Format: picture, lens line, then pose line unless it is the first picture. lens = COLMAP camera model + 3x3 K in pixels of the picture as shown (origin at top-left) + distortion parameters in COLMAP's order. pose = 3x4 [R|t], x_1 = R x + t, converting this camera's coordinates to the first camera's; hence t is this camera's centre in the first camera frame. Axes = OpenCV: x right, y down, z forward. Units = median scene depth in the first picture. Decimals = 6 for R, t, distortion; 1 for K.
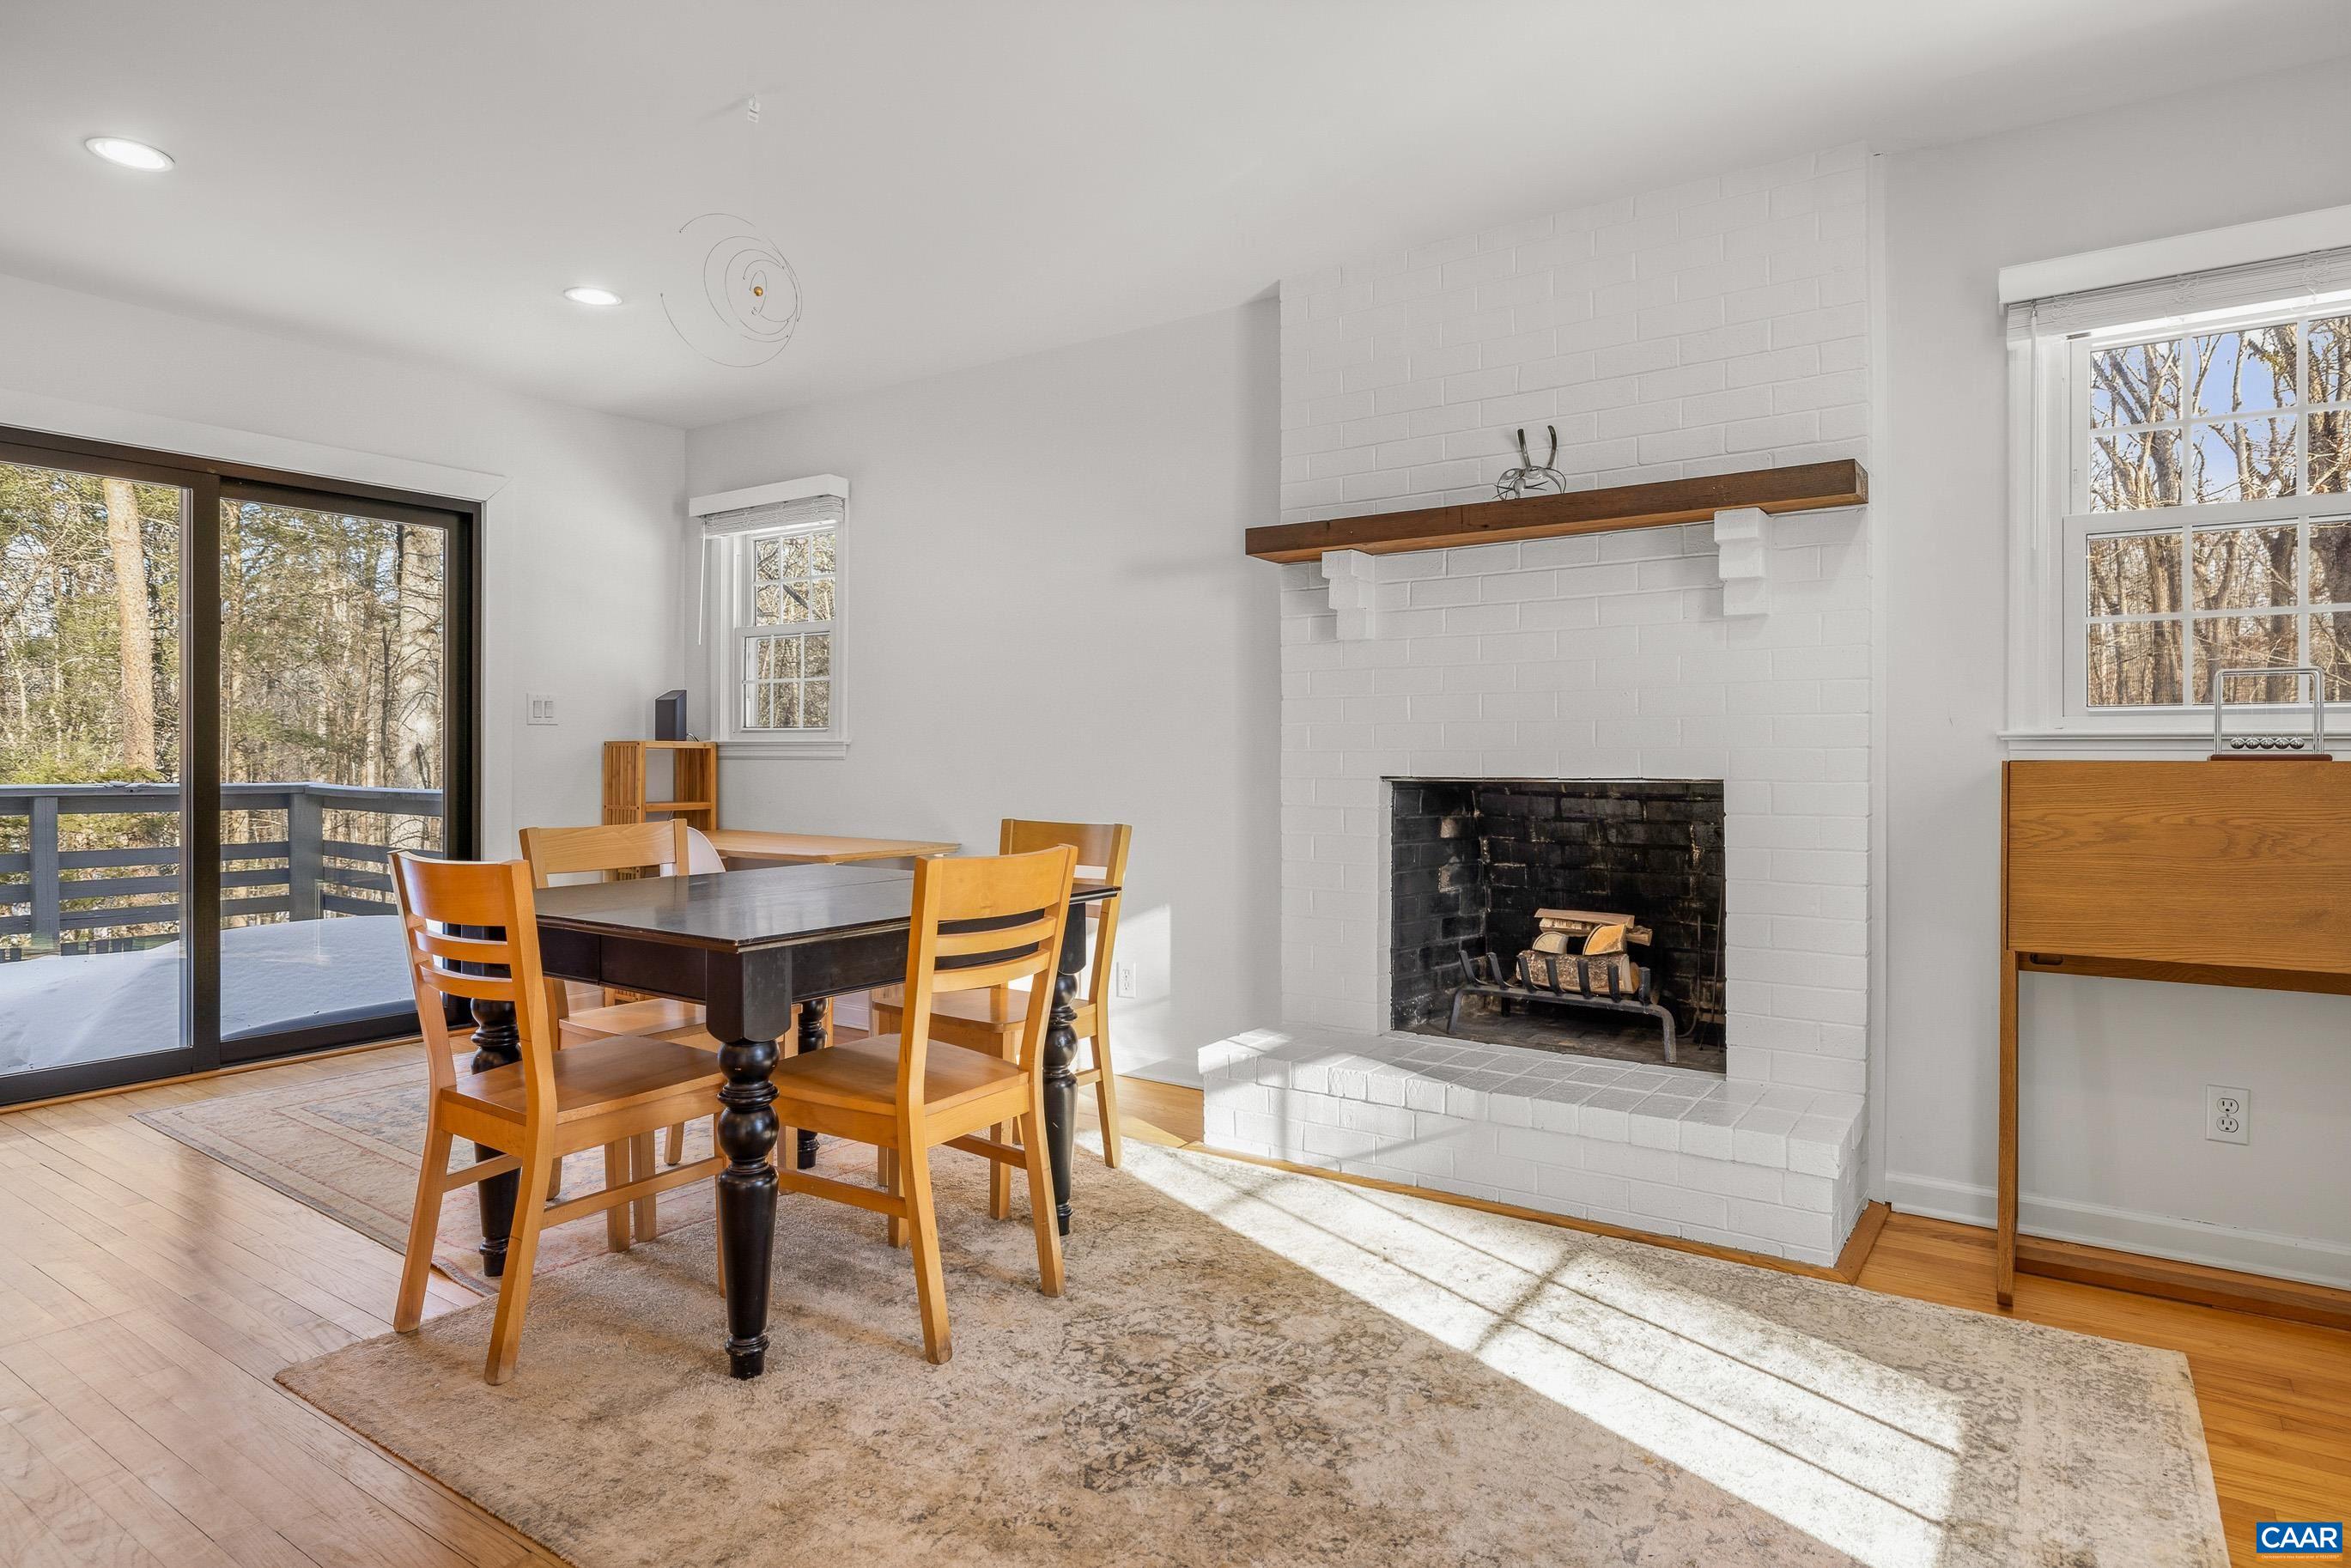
lens RADIAL K [[1298.5, 0, 1178.5], [0, 1298.5, 778.8], [0, 0, 1]] dist [-0.001876, 0.001290]
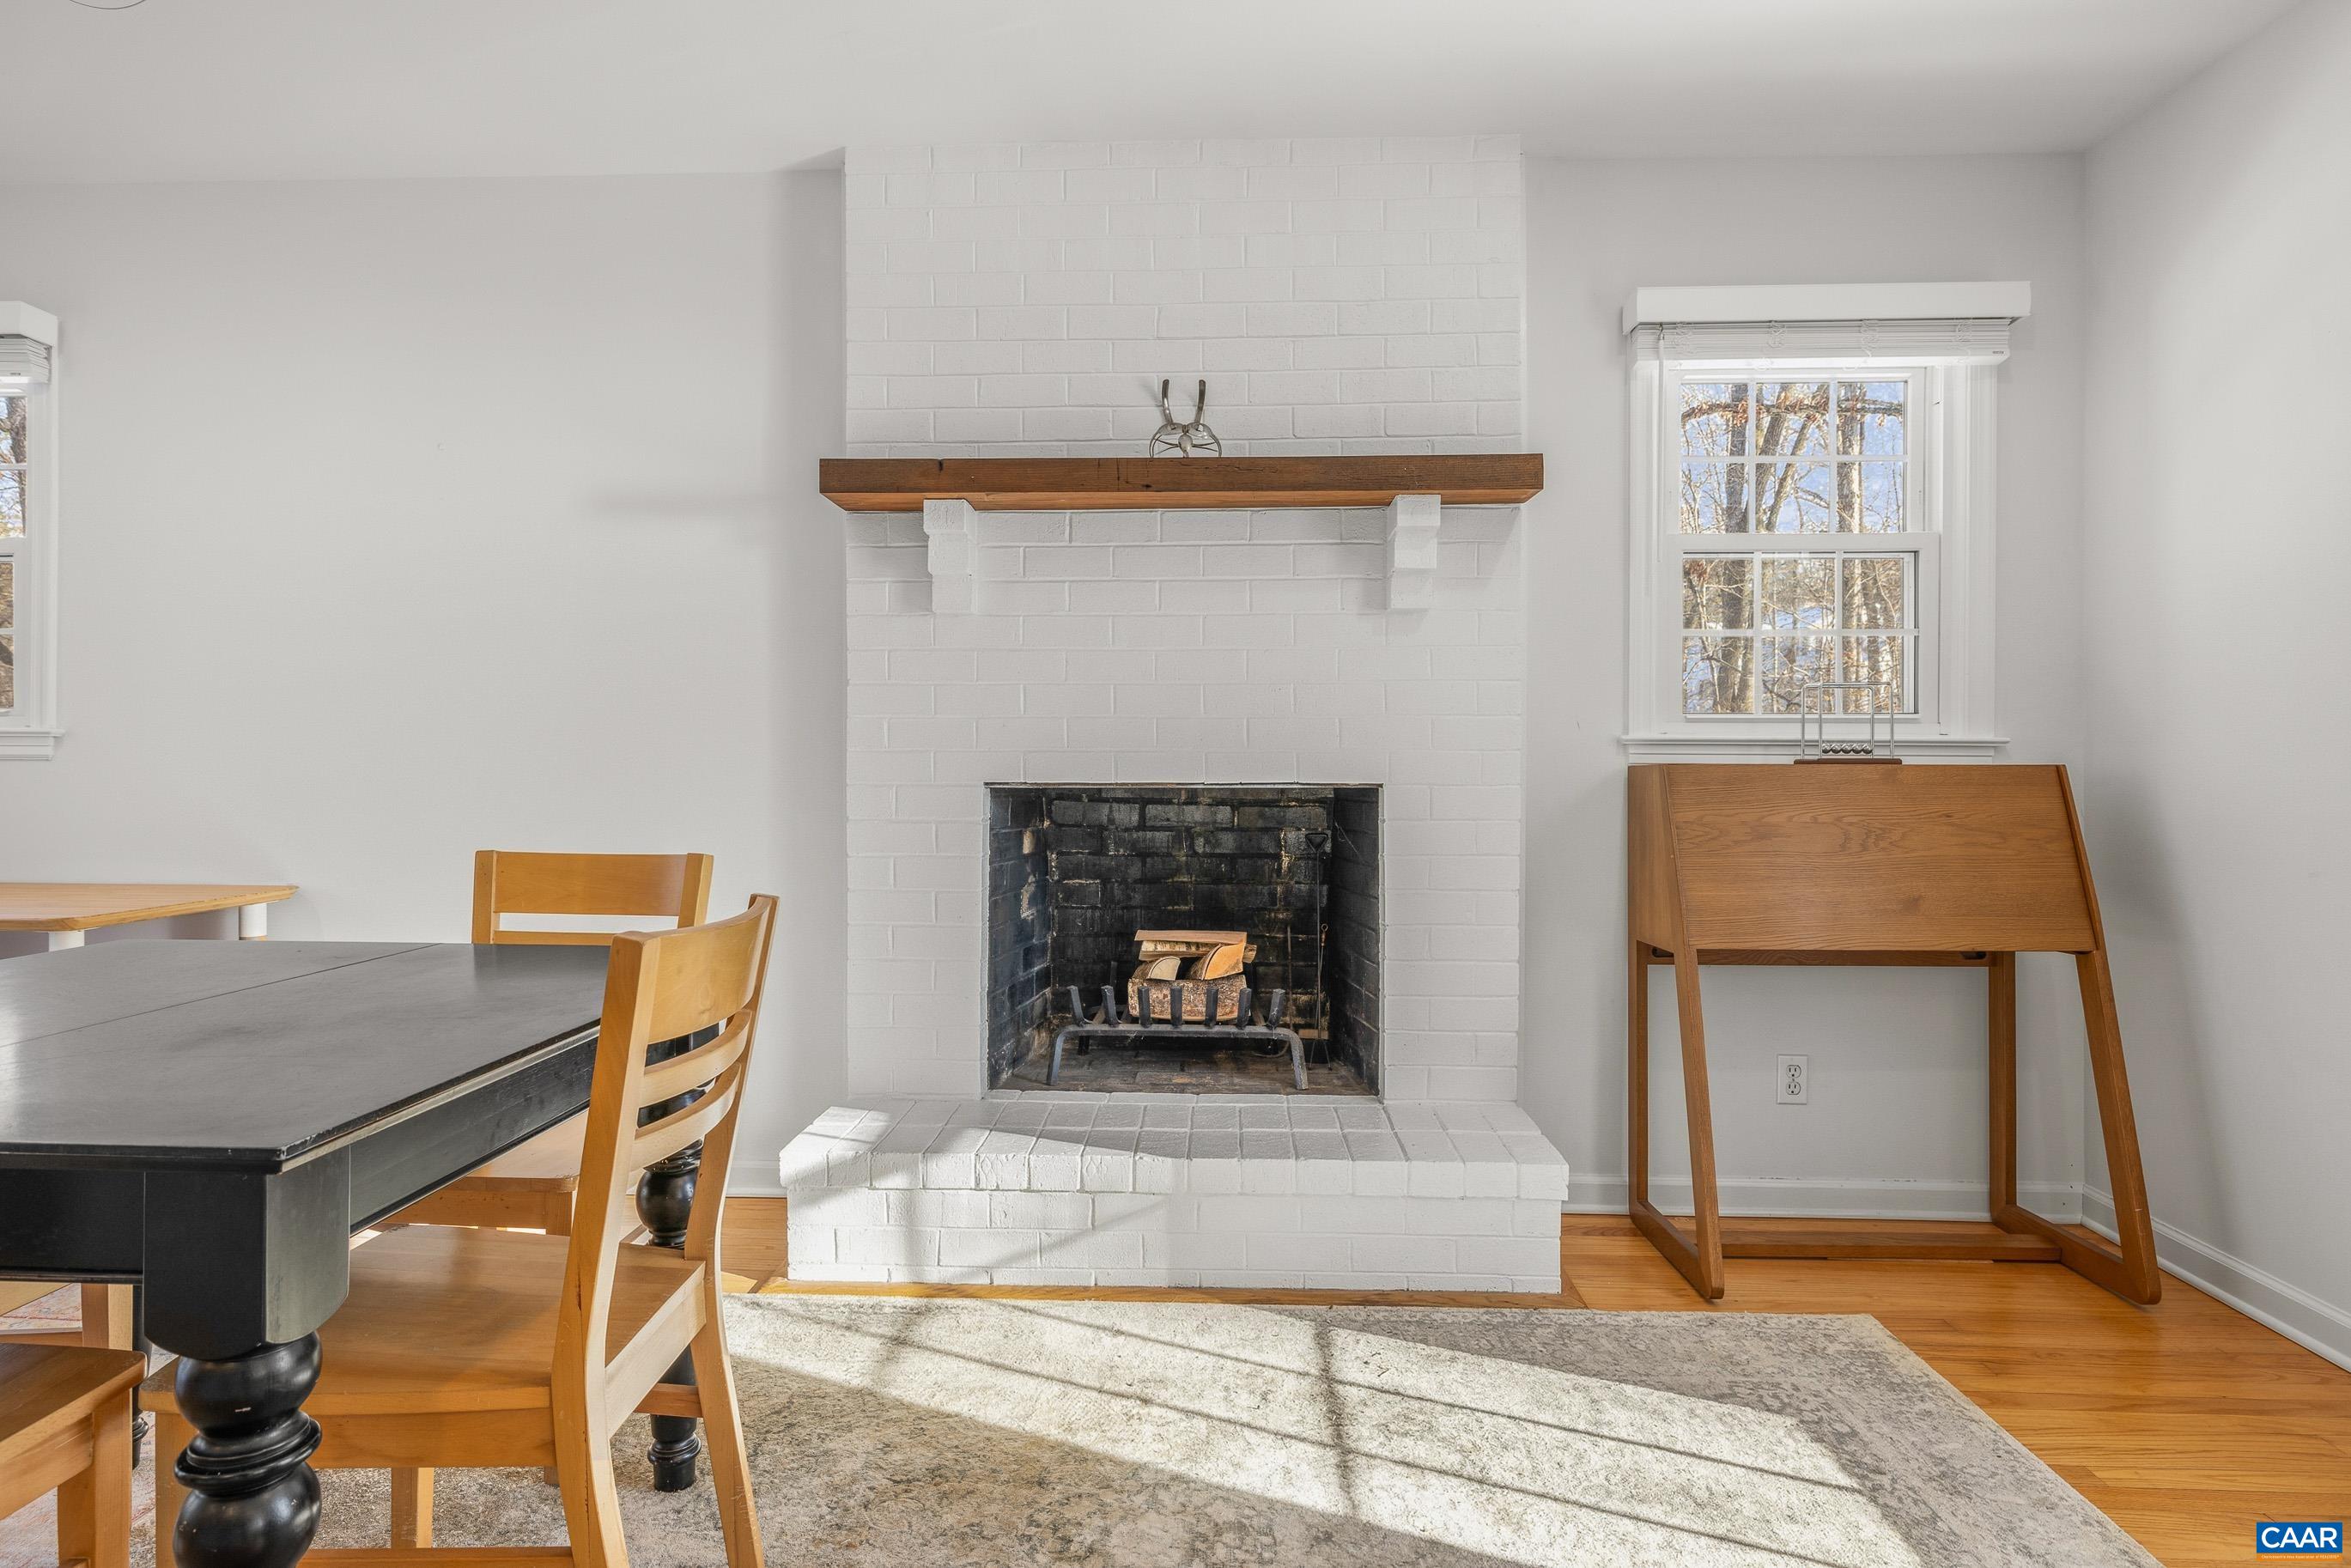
lens RADIAL K [[1298.5, 0, 1178.4], [0, 1298.5, 784.5], [0, 0, 1]] dist [-0.001876, 0.001290]
pose [[0.850240, -0.007342, 0.526344, -0.210992], [0.006132, 0.999973, 0.004043, -0.003891], [-0.526359, -0.000210, 0.850262, 0.295007]]
